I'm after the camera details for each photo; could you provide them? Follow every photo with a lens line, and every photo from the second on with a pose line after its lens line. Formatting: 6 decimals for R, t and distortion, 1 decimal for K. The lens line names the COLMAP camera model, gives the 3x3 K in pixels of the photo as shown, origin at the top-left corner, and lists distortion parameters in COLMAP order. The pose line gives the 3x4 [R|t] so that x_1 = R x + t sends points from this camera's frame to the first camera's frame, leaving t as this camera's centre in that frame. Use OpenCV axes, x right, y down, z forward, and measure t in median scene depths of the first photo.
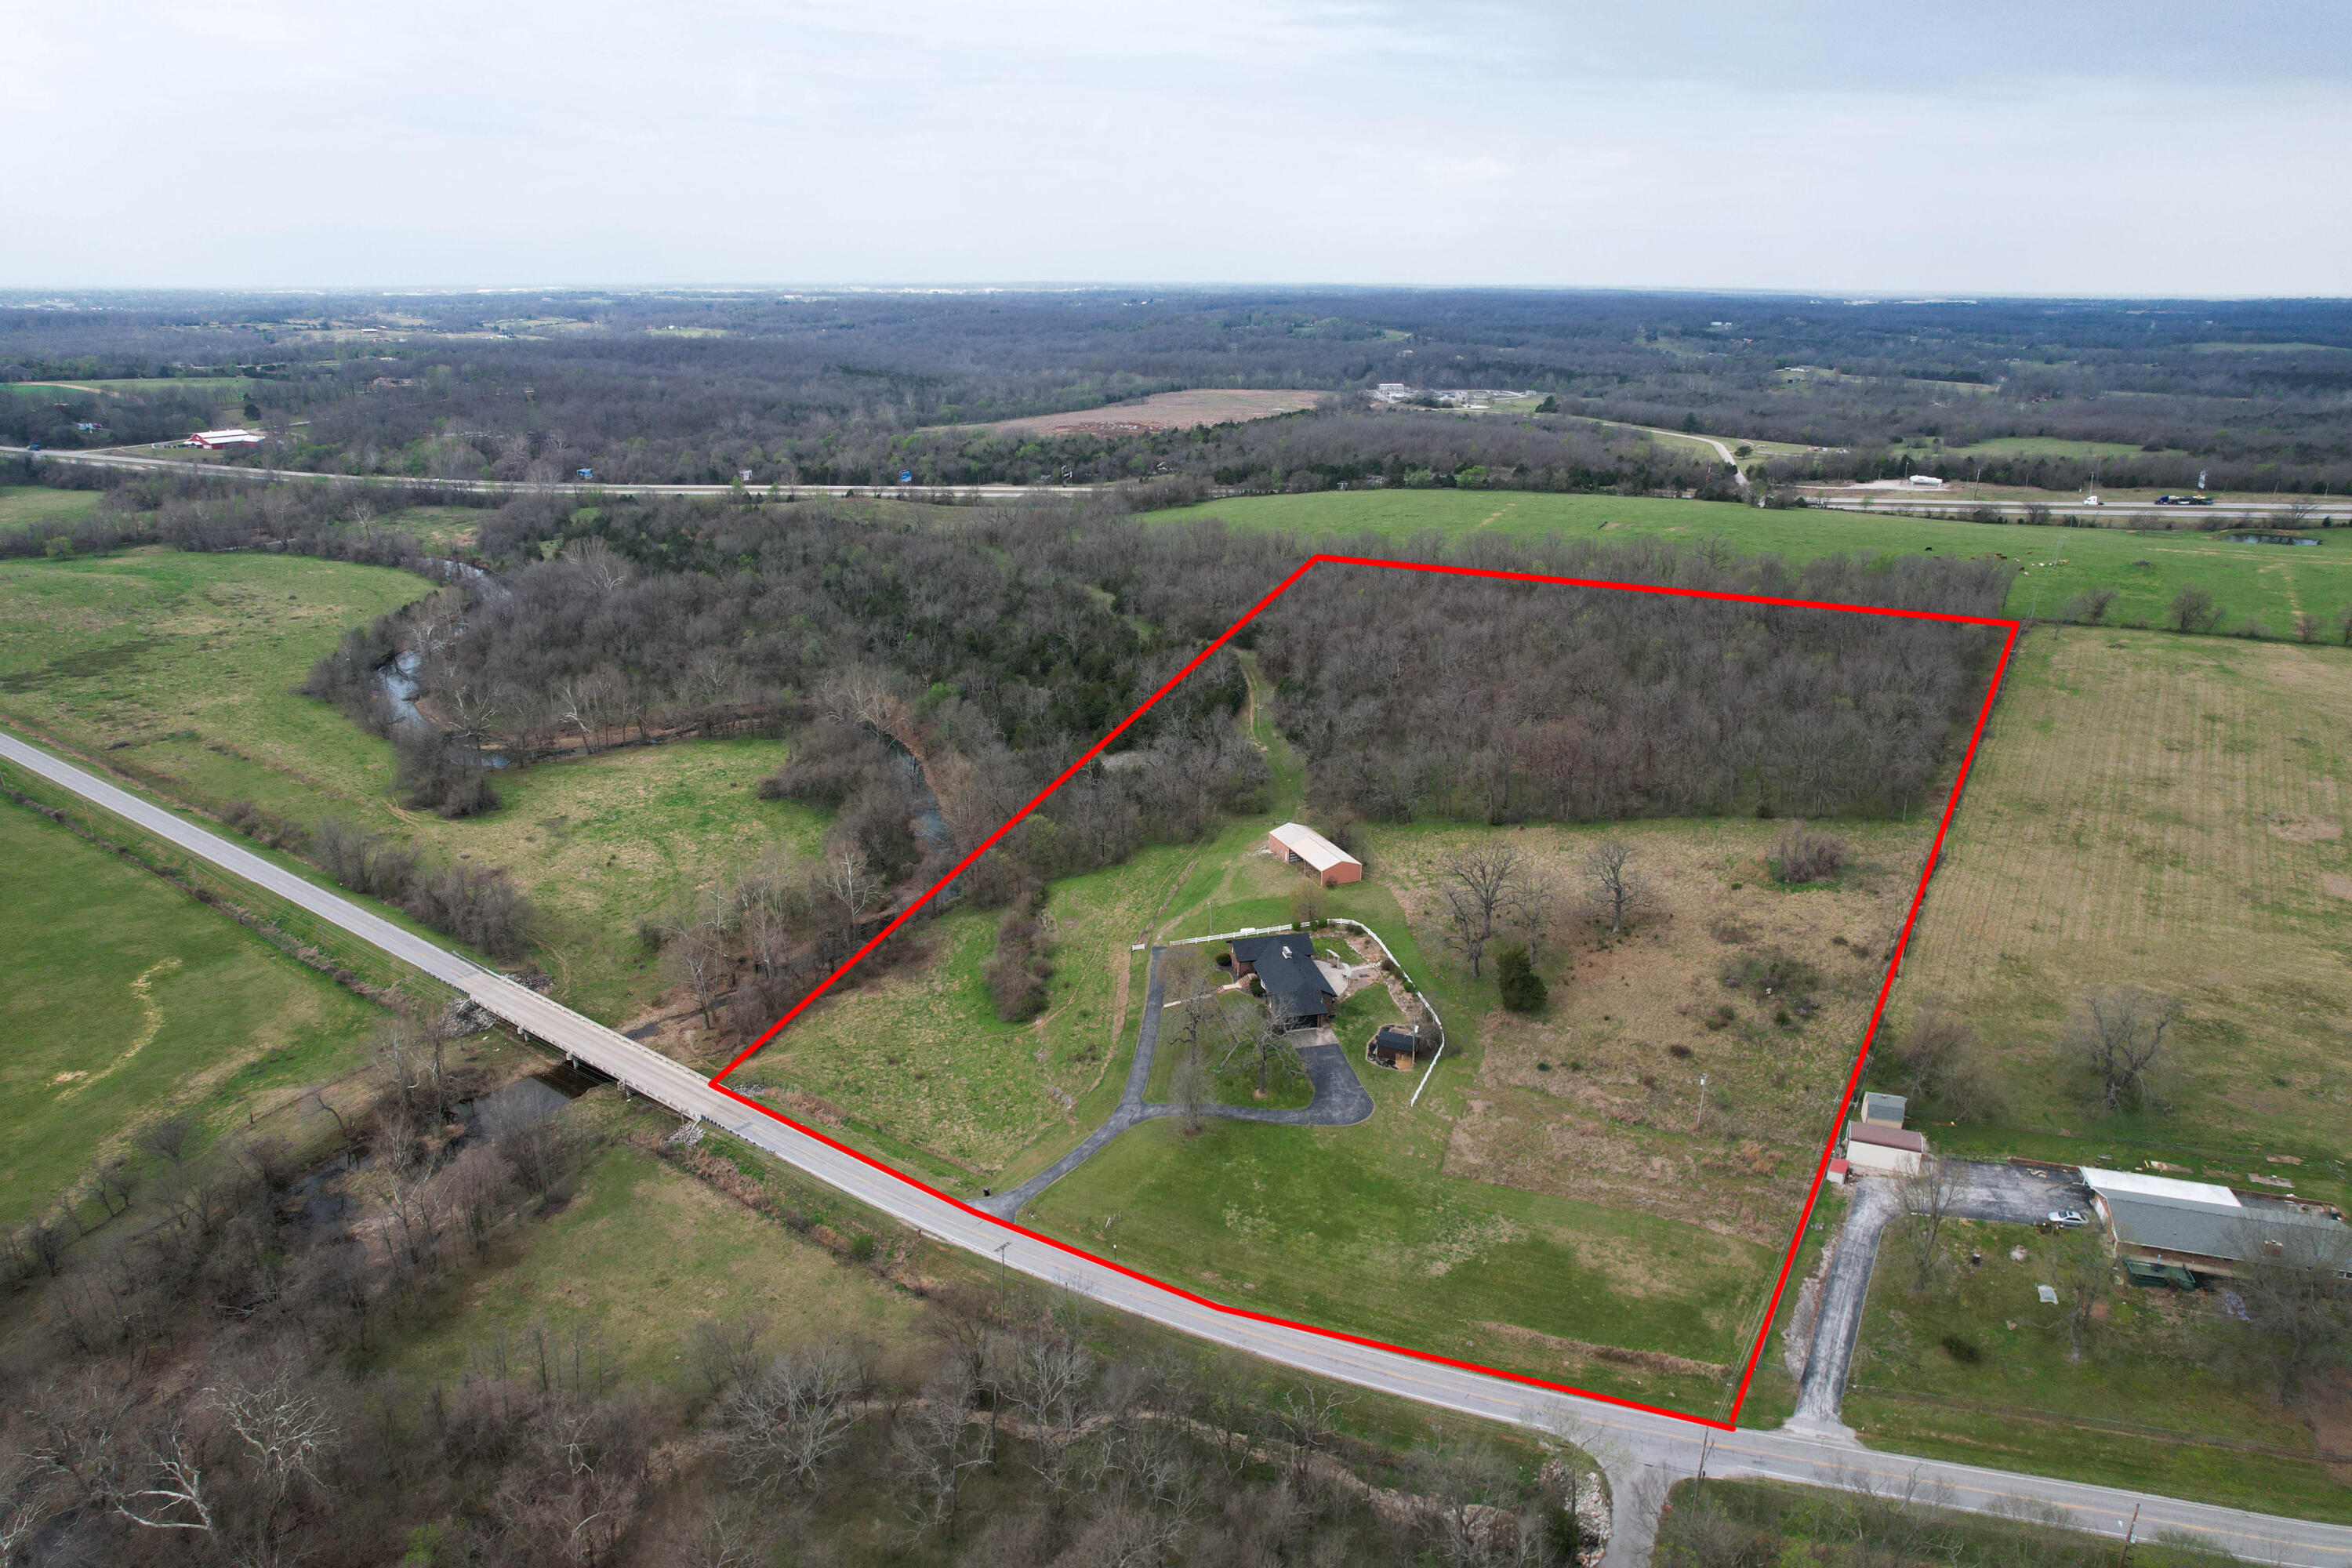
lens RADIAL K [[1503.9, 0, 1179.4], [0, 1503.9, 783.4], [0, 0, 1]] dist [-0.079134, 0.072049]
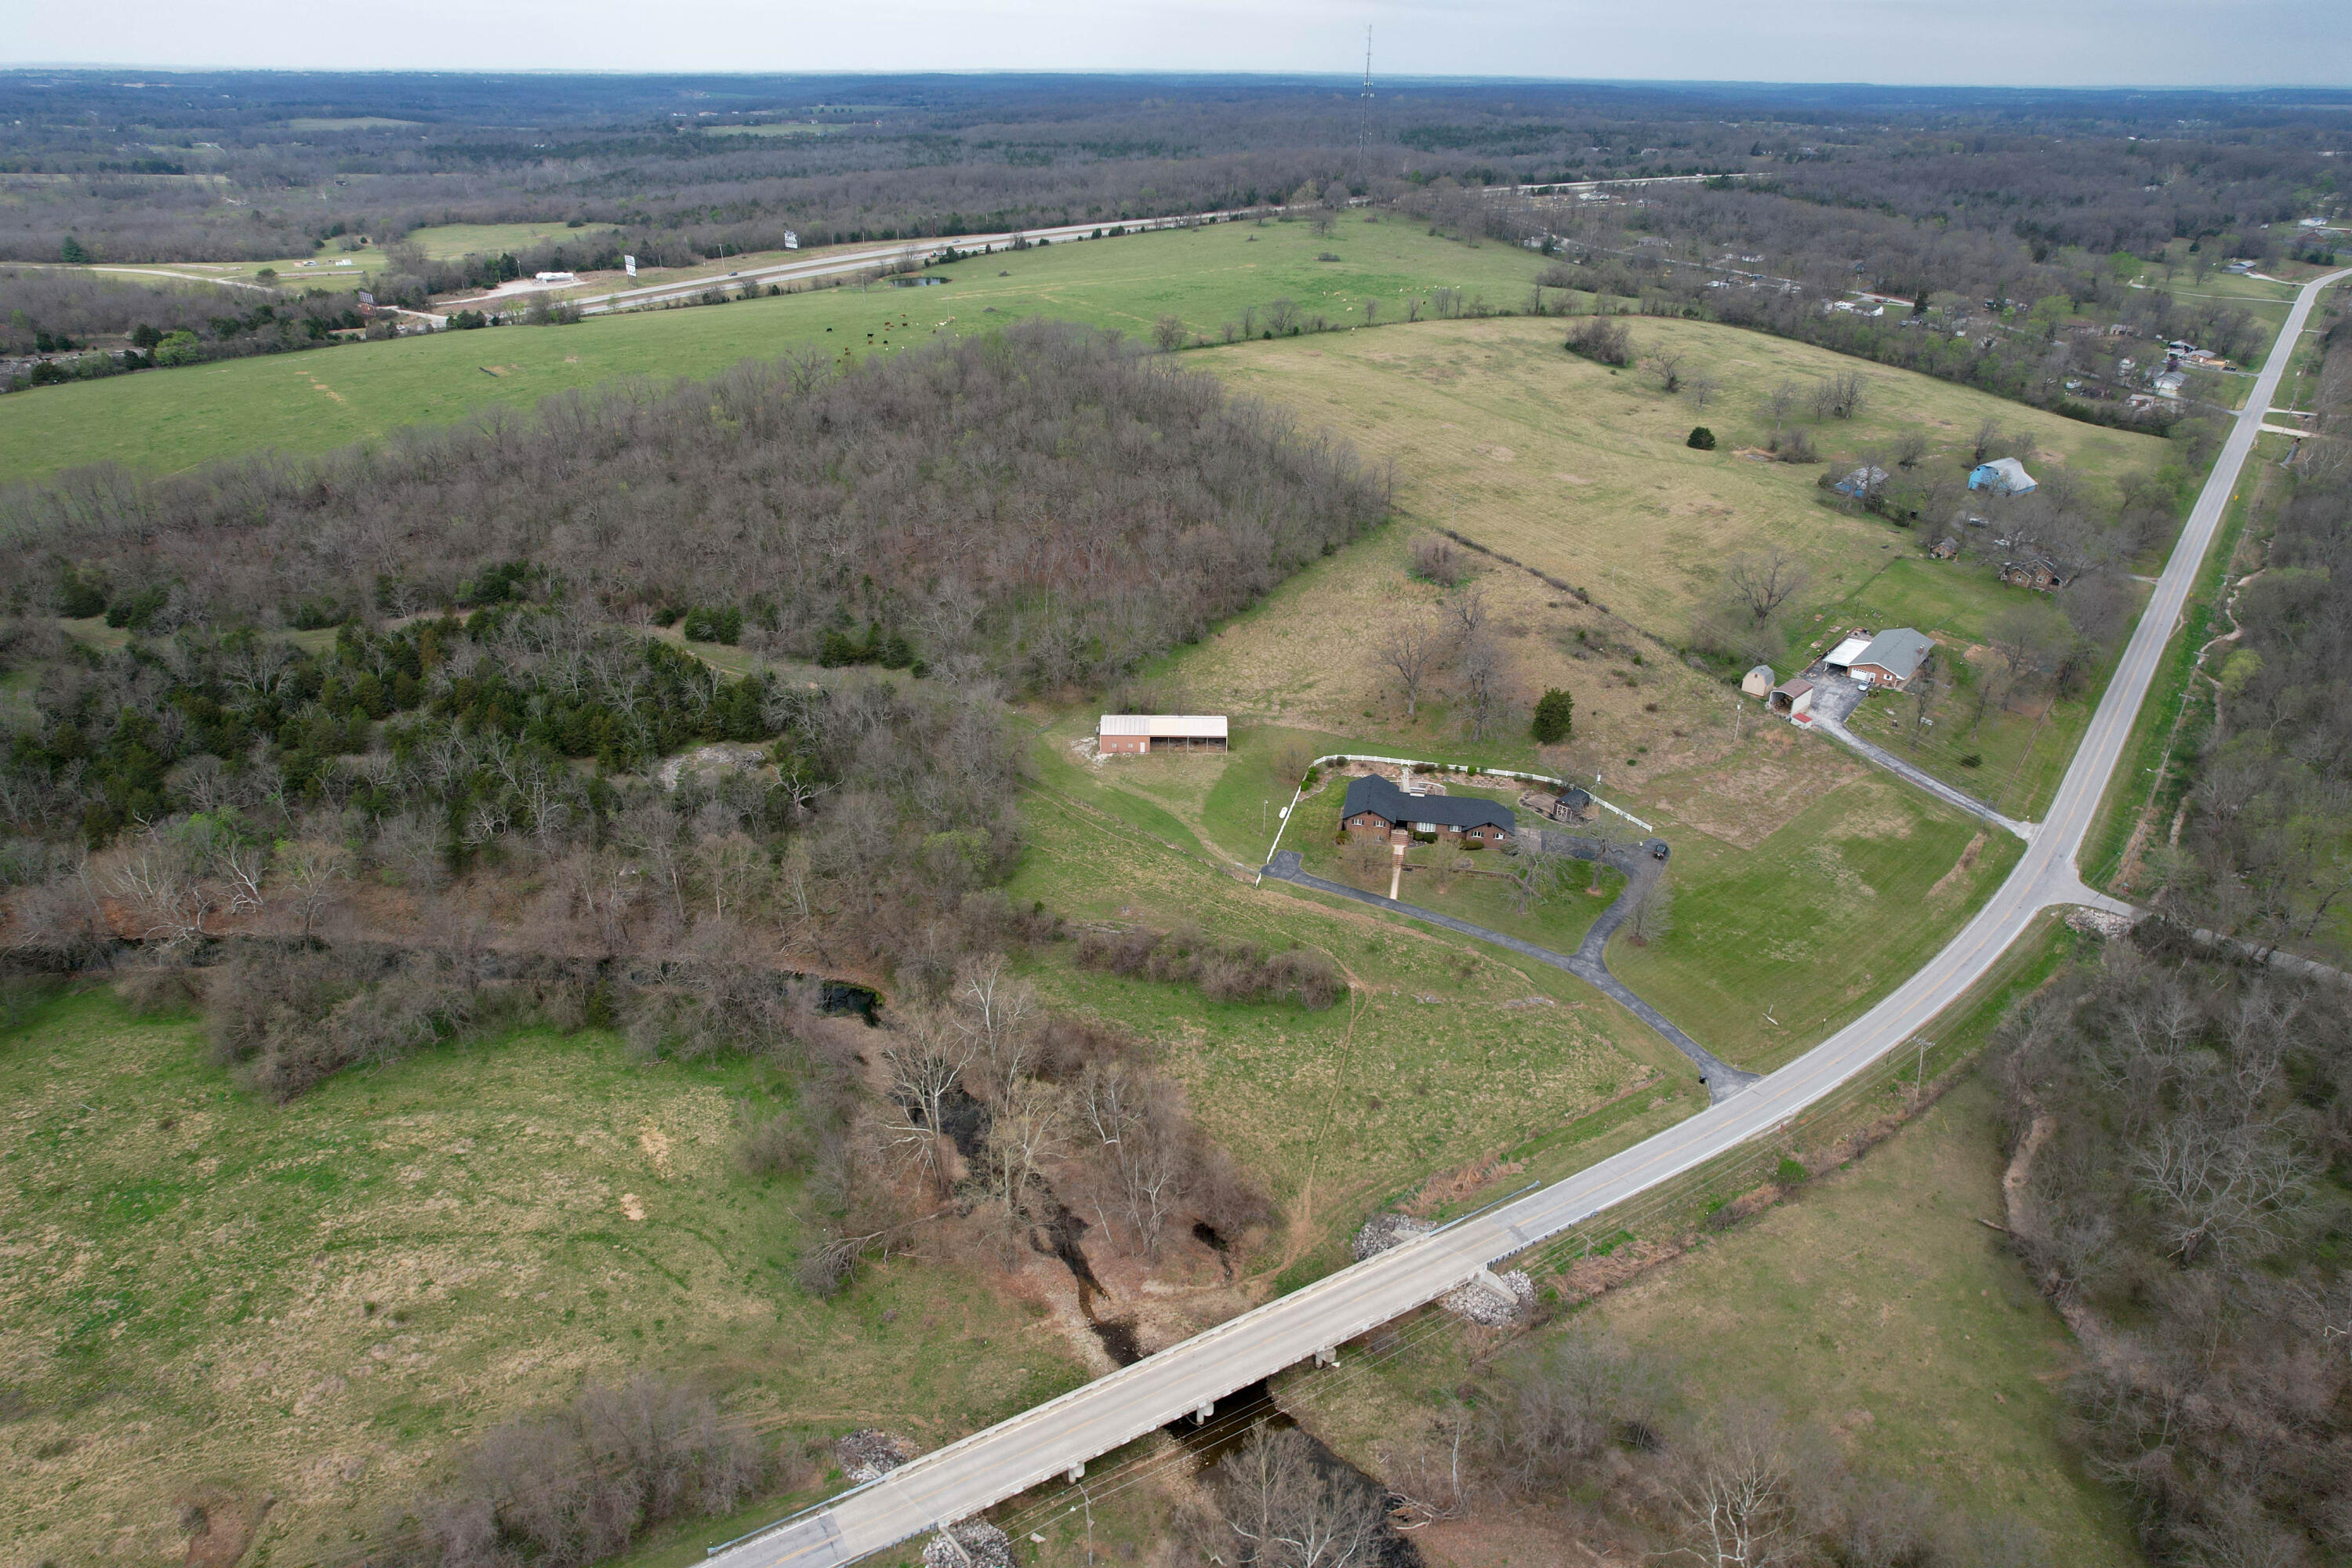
lens RADIAL K [[1503.9, 0, 1179.4], [0, 1503.9, 783.4], [0, 0, 1]] dist [-0.079134, 0.072049]
pose [[0.388565, -0.402372, 0.828923, -0.583704], [0.288479, 0.907511, 0.305292, -0.173255], [-0.875098, 0.120501, 0.468703, 0.489328]]
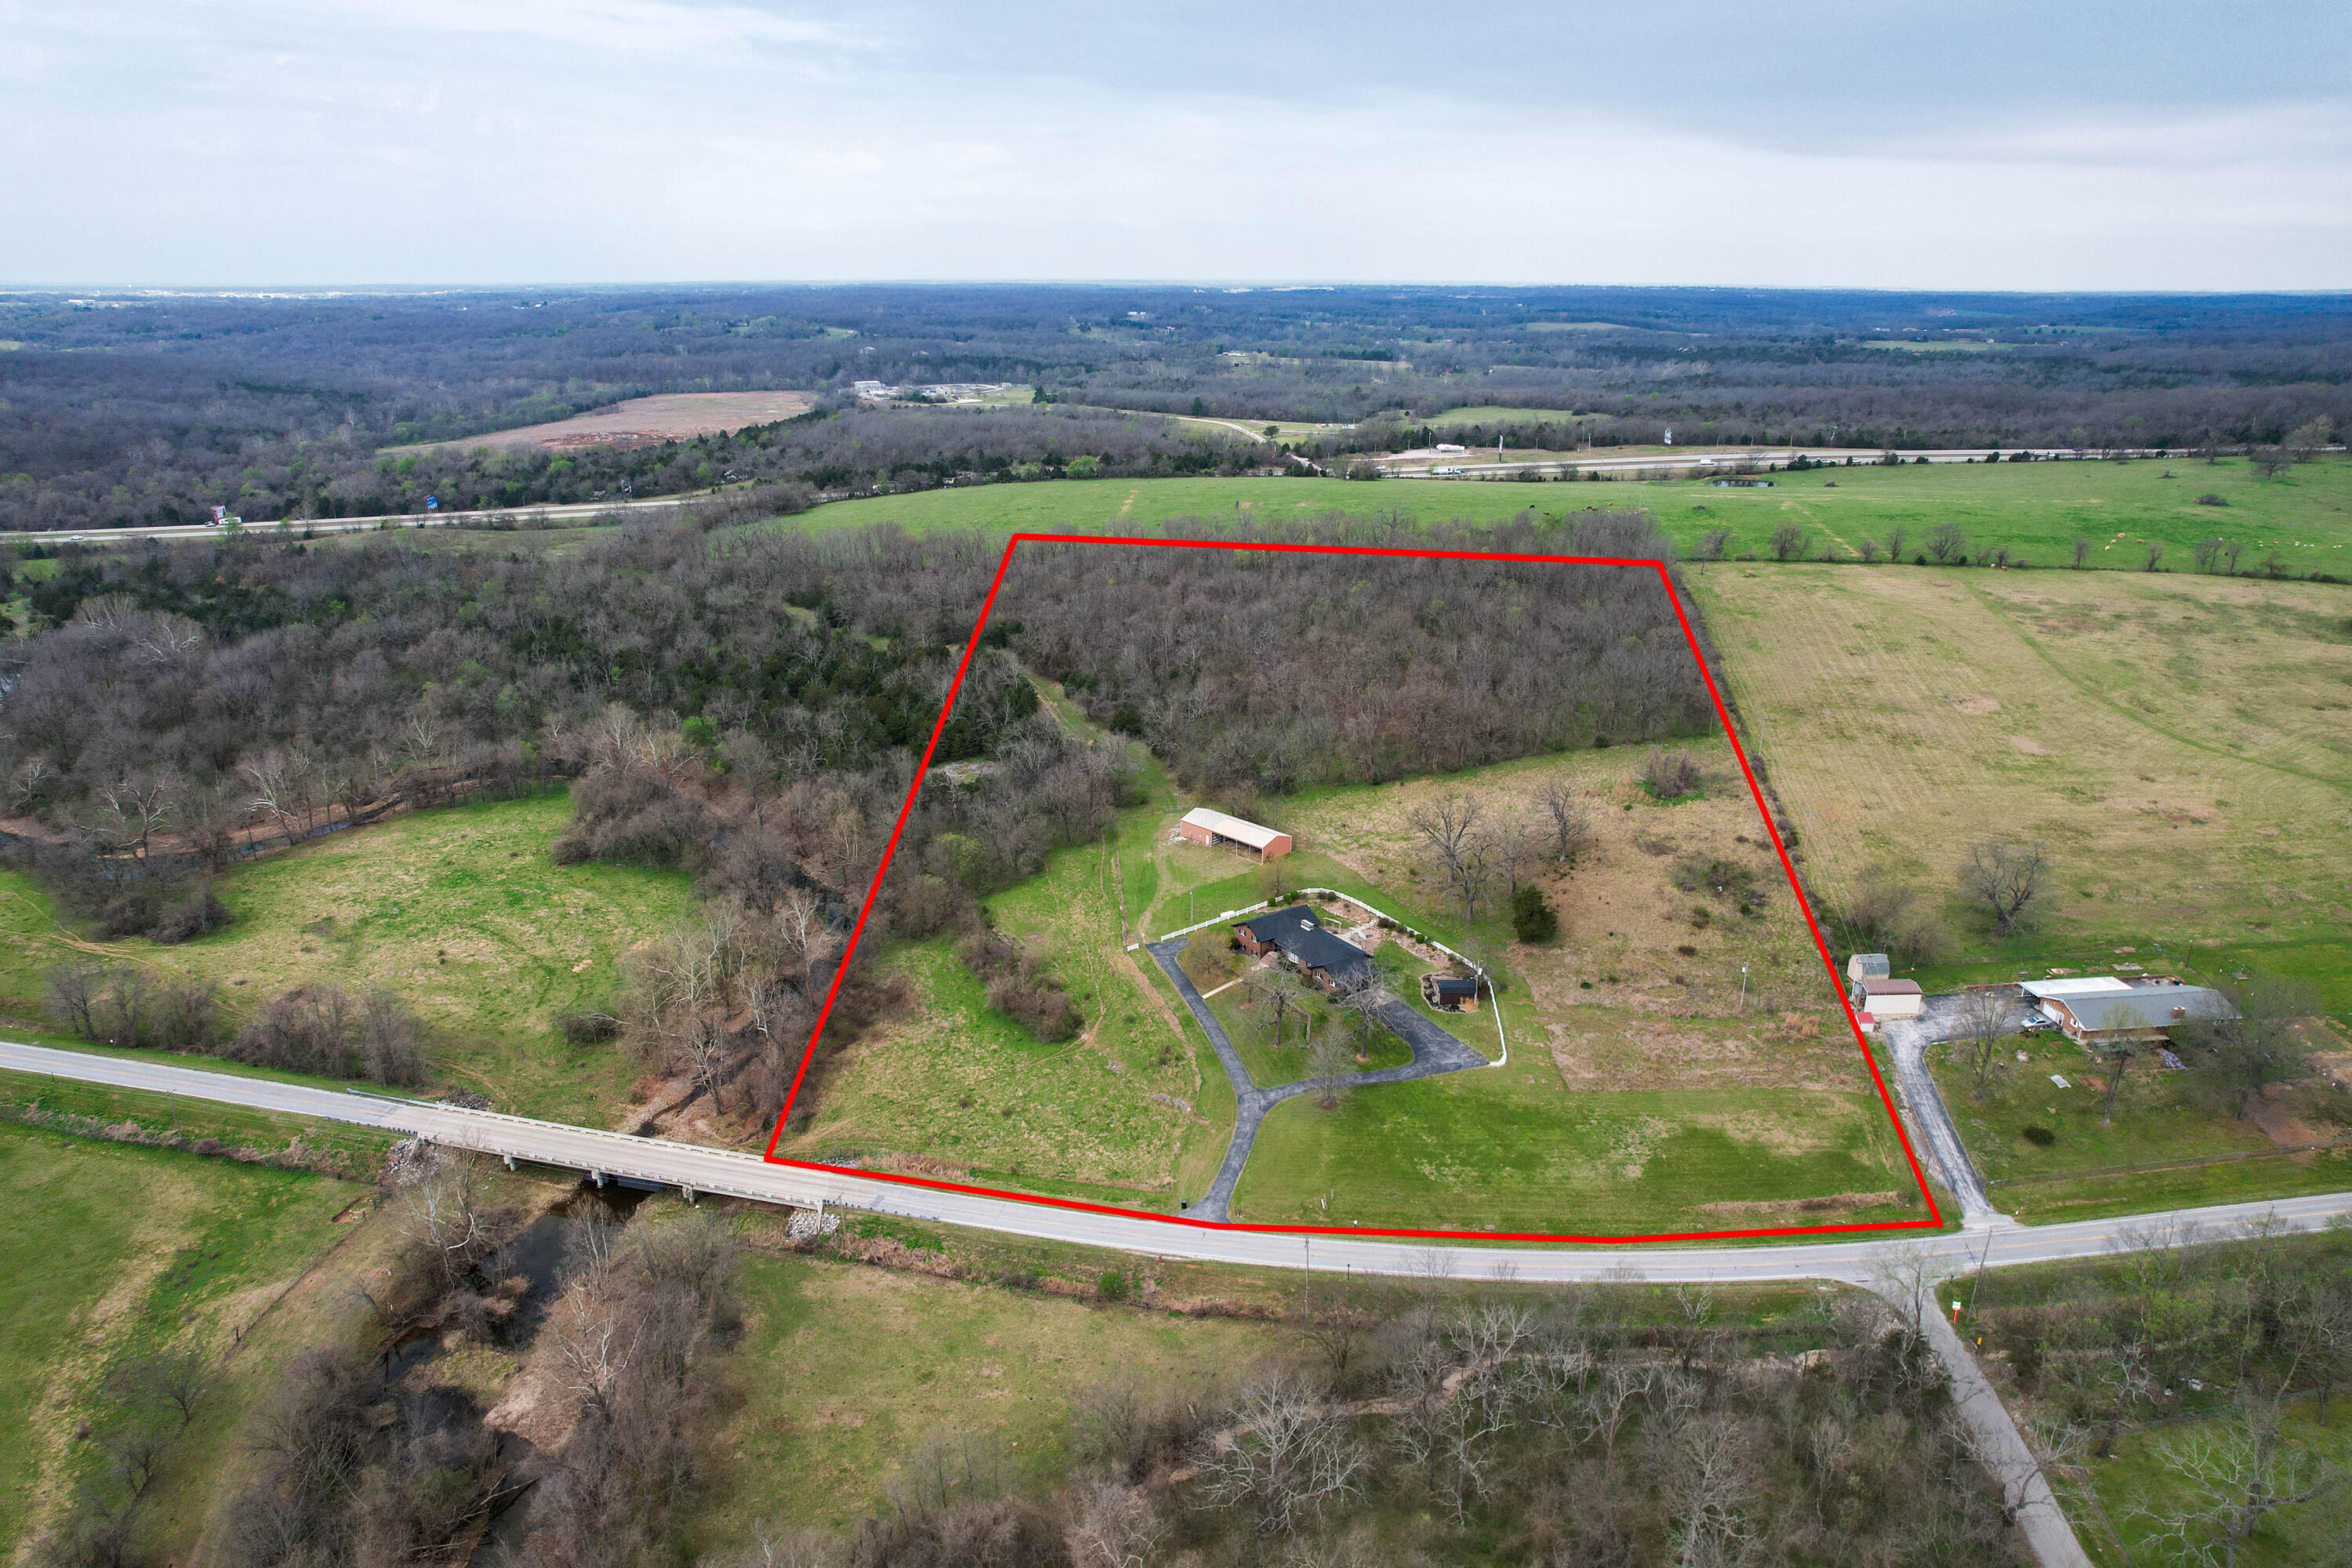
lens RADIAL K [[1503.9, 0, 1179.4], [0, 1503.9, 783.4], [0, 0, 1]] dist [-0.079134, 0.072049]
pose [[0.924533, -0.125049, 0.360003, -0.268327], [0.124017, 0.991938, 0.026062, -0.016132], [-0.360360, 0.020551, 0.932587, 0.046963]]
